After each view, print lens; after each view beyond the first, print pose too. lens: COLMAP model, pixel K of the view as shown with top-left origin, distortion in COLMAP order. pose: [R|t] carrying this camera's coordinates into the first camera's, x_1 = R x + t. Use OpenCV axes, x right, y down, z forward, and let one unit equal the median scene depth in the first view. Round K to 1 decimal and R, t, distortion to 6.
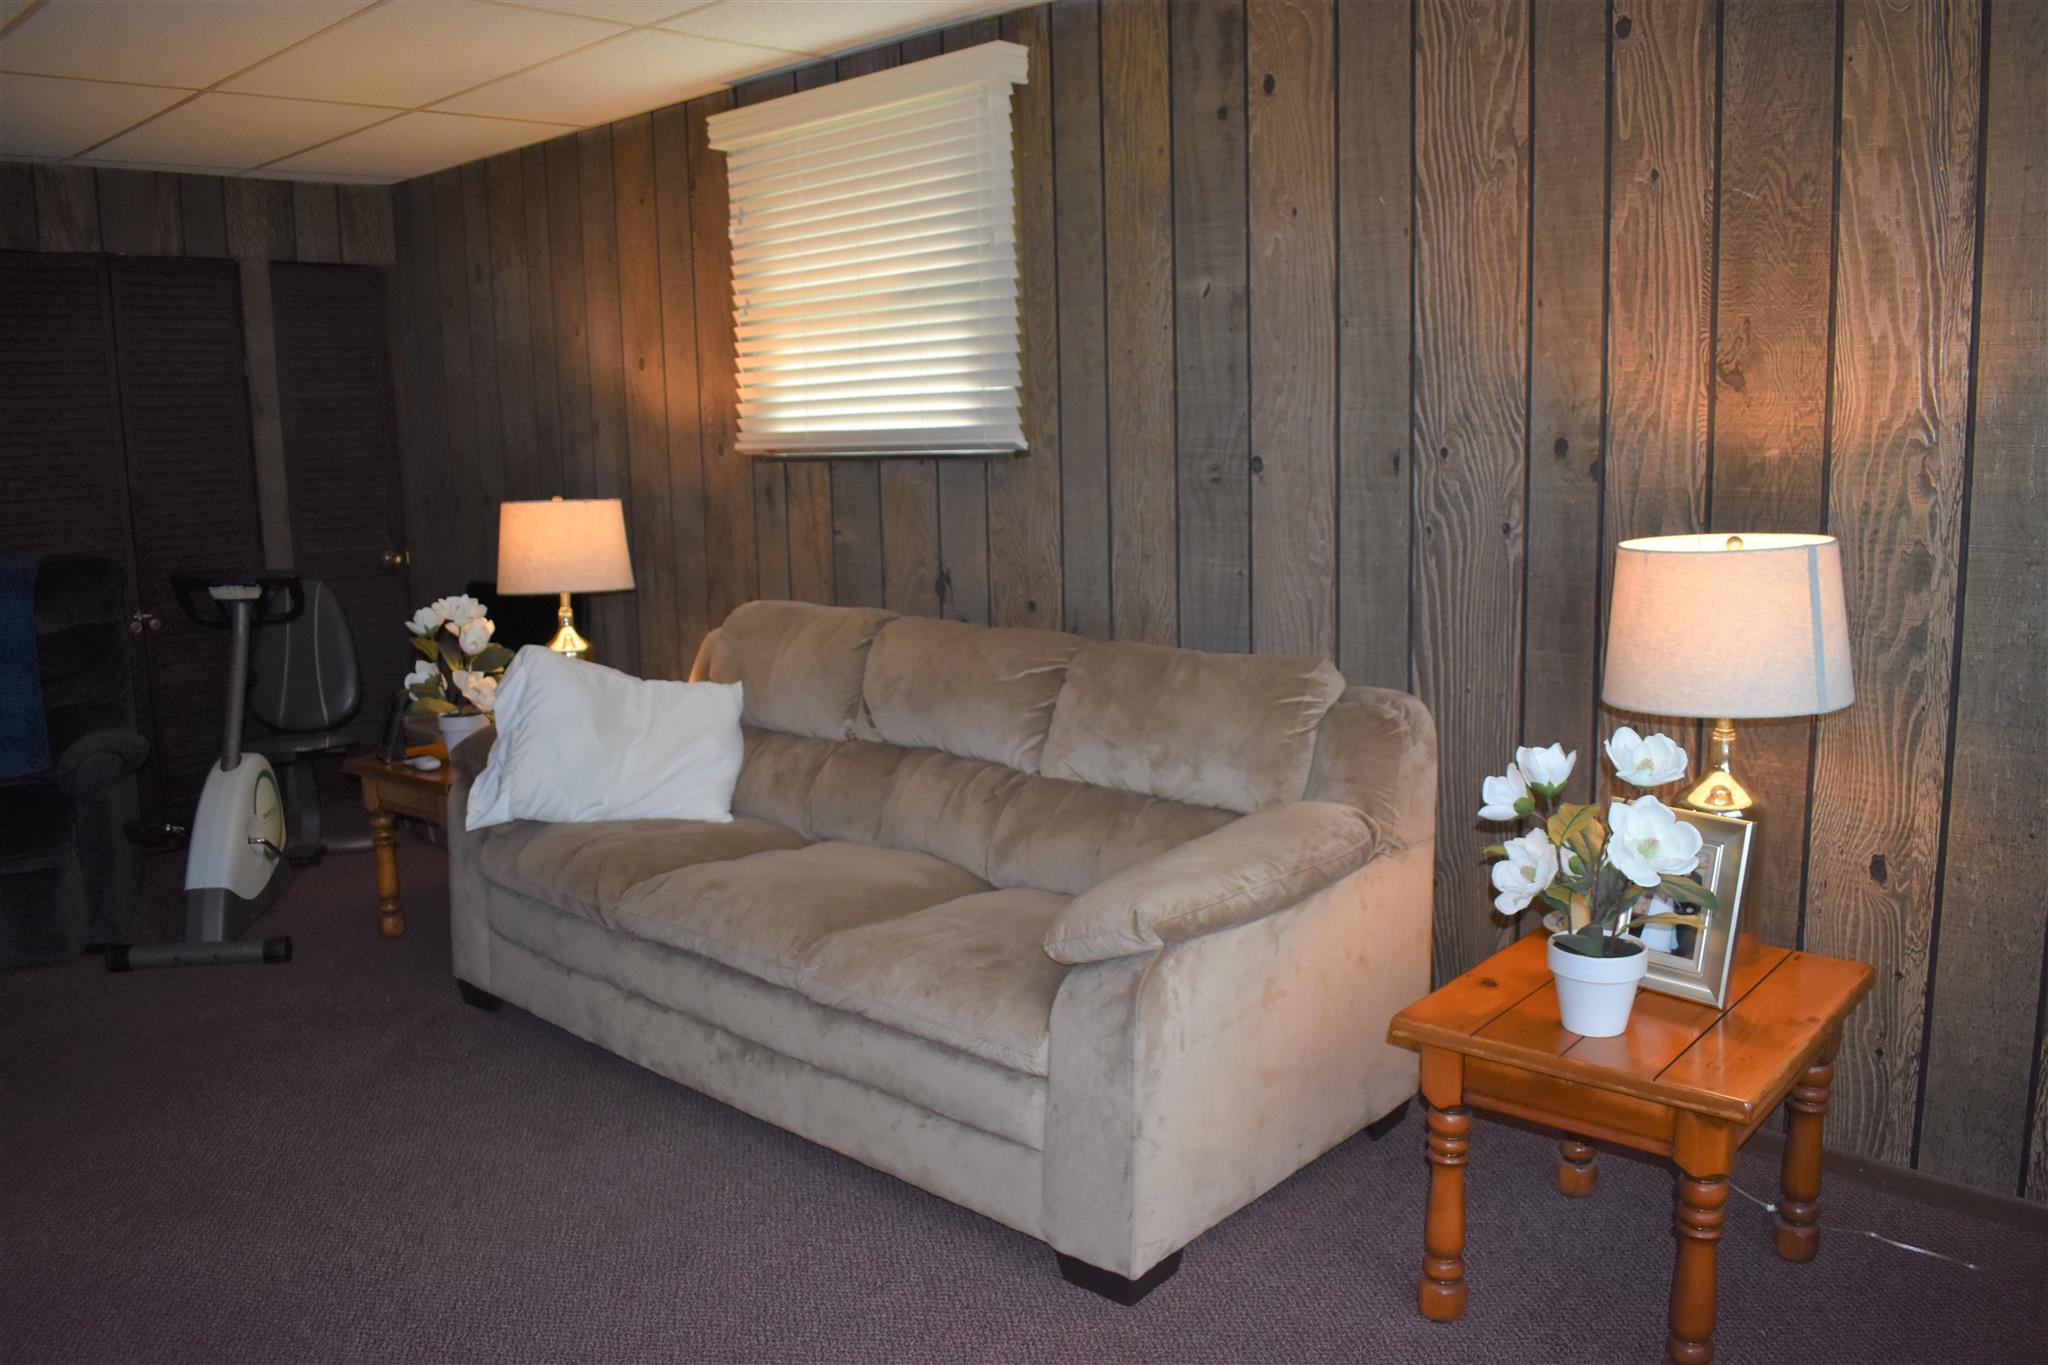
lens RADIAL K [[1595.3, 0, 1024.0], [0, 1595.3, 682.5], [0, 0, 1]] dist [-0.088960, 0.002131]
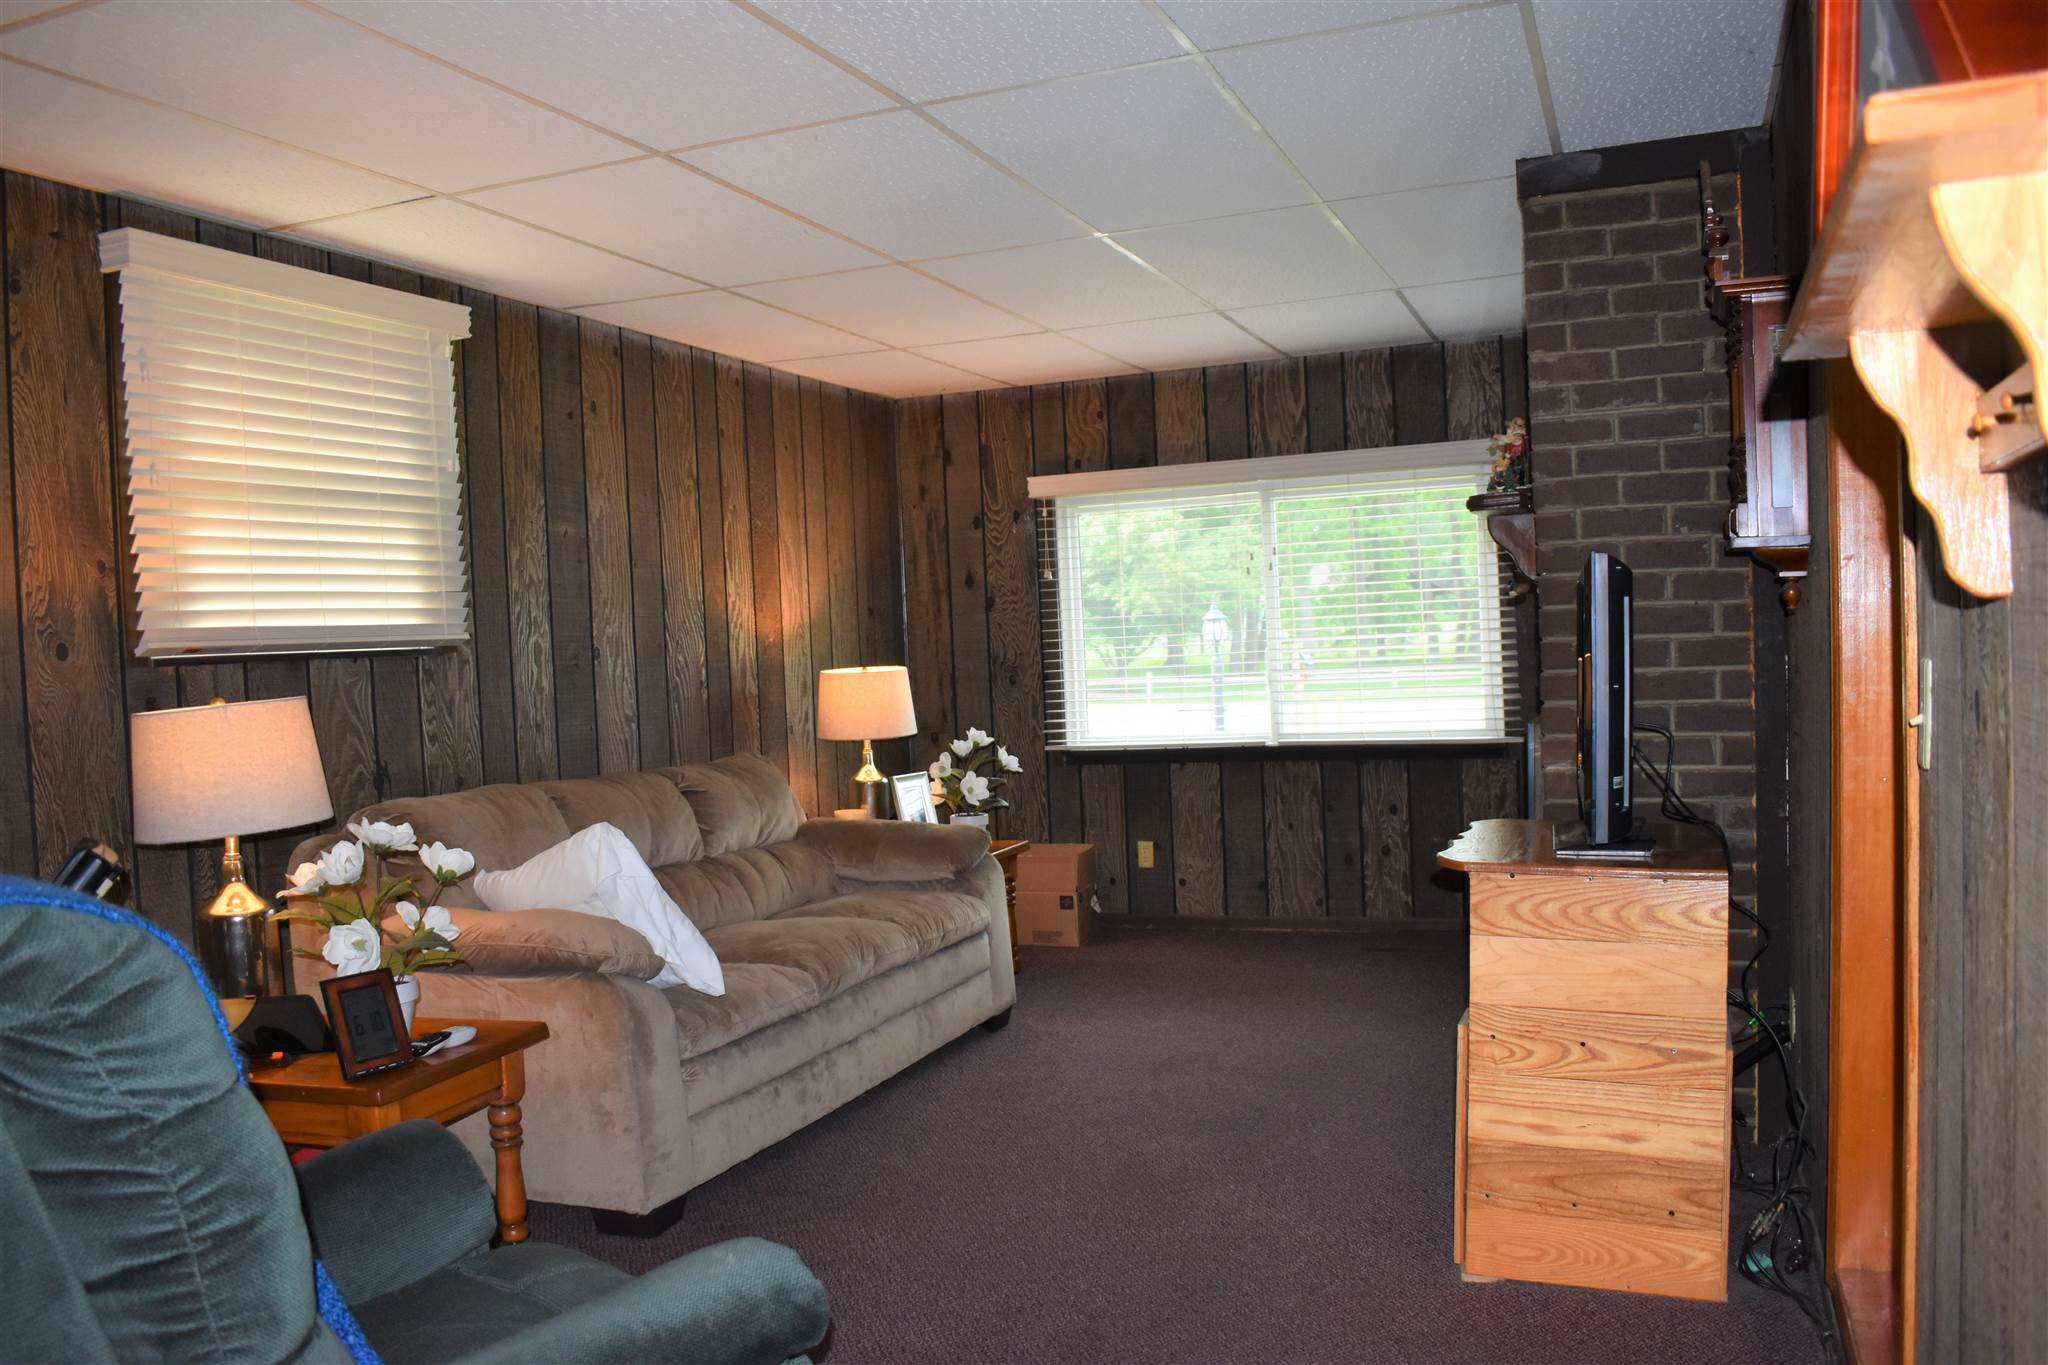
lens RADIAL K [[1595.3, 0, 1024.0], [0, 1595.3, 682.5], [0, 0, 1]] dist [-0.088960, 0.002131]
pose [[-0.352732, 0.013356, 0.935629, -1.366066], [0.198581, 0.978191, 0.060901, -0.120407], [-0.914410, 0.207280, -0.347691, 1.148900]]
